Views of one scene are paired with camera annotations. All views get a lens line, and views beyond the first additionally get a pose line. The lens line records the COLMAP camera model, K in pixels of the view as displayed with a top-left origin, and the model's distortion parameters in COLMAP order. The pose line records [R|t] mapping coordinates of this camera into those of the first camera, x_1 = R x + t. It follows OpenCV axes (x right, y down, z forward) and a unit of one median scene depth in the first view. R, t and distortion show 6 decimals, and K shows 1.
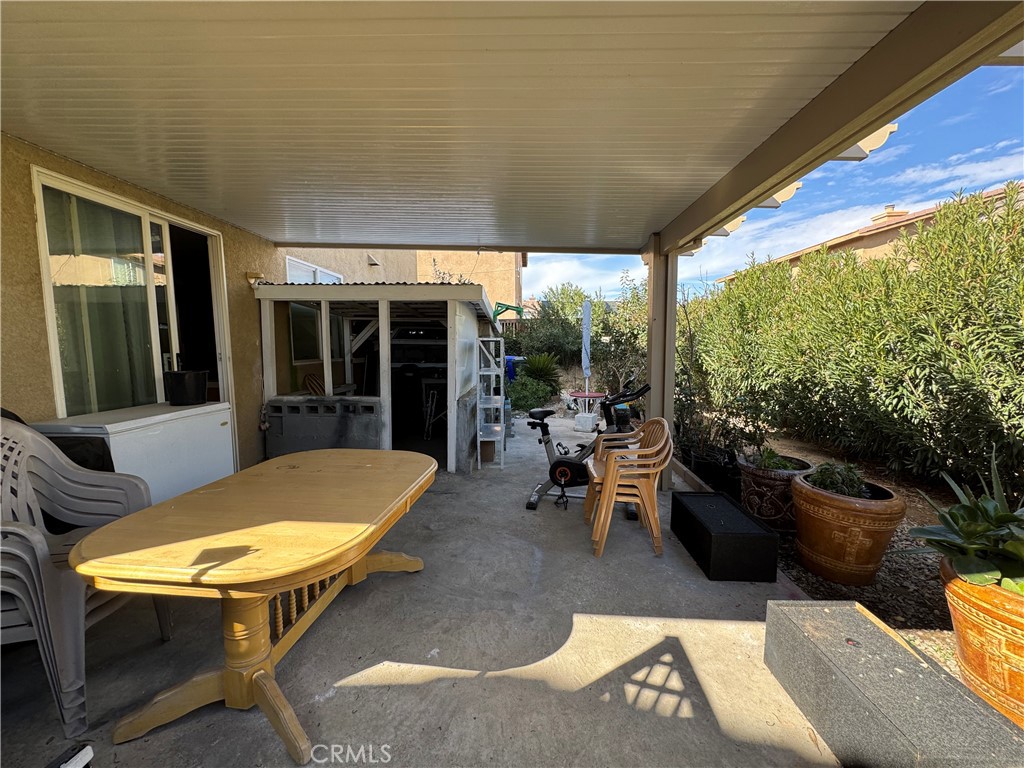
lens RADIAL K [[406.6, 0, 512.8], [0, 406.6, 383.9], [0, 0, 1]] dist [0.001274, -0.000290]
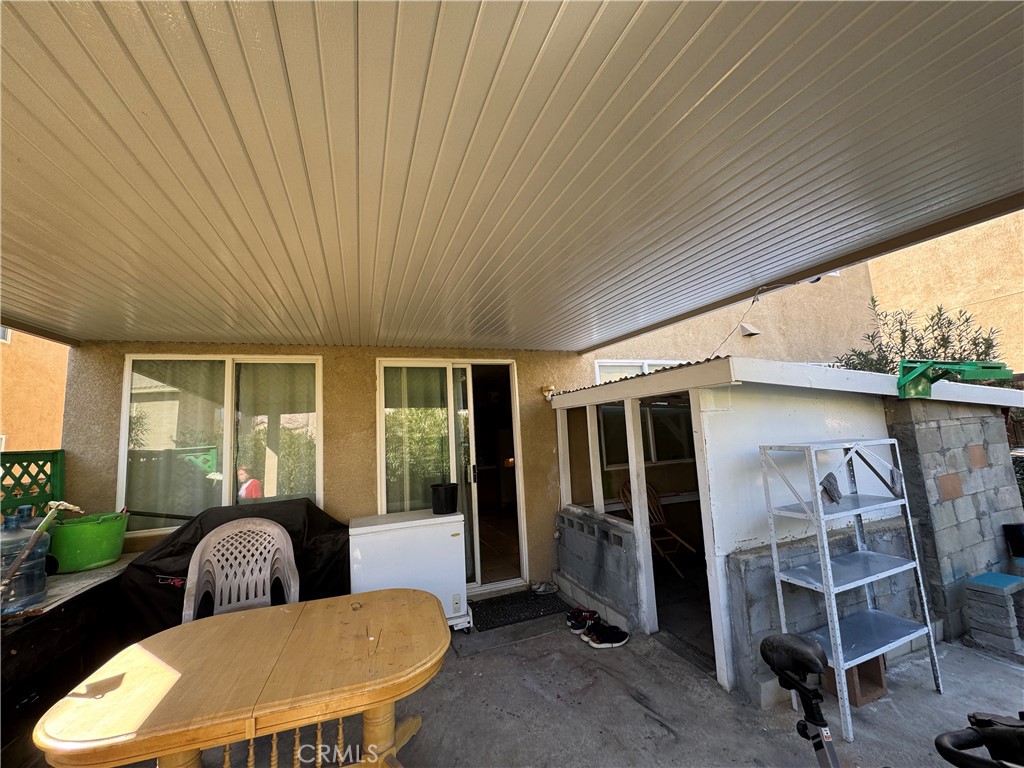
lens RADIAL K [[406.6, 0, 513.6], [0, 406.6, 383.1], [0, 0, 1]] dist [0.001274, -0.000290]
pose [[0.392386, -0.137613, -0.909448, 0.324785], [-0.032952, 0.986007, -0.163415, -0.102848], [0.919210, 0.094090, 0.382361, 0.511217]]
